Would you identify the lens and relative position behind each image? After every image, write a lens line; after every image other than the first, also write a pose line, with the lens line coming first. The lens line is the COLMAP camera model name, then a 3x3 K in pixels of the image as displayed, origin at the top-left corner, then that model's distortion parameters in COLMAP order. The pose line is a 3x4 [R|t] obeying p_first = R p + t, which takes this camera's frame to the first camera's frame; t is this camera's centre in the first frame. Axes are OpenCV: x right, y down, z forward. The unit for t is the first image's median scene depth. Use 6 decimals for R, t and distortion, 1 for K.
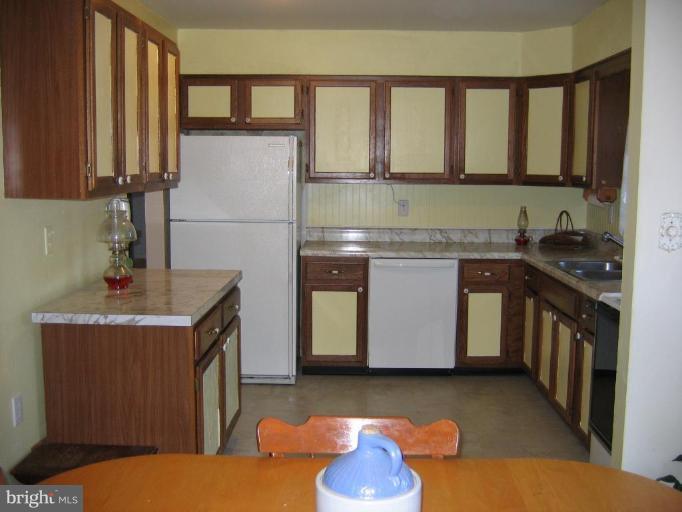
lens RADIAL K [[740.8, 0, 341.0], [0, 740.8, 265.4], [0, 0, 1]] dist [-0.111158, 0.010799]
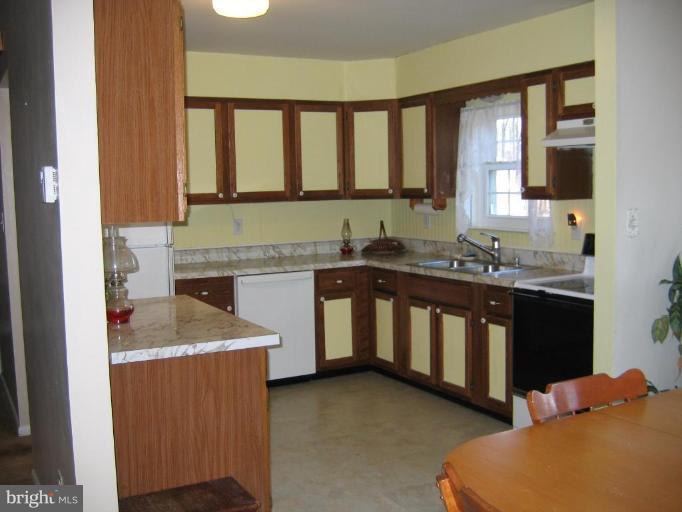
lens RADIAL K [[740.8, 0, 341.0], [0, 740.8, 265.4], [0, 0, 1]] dist [-0.111158, 0.010799]
pose [[0.869978, -0.078487, 0.486803, -0.324314], [0.093440, 0.995604, -0.006470, -0.004879], [-0.484156, 0.051116, 0.873488, 0.043728]]
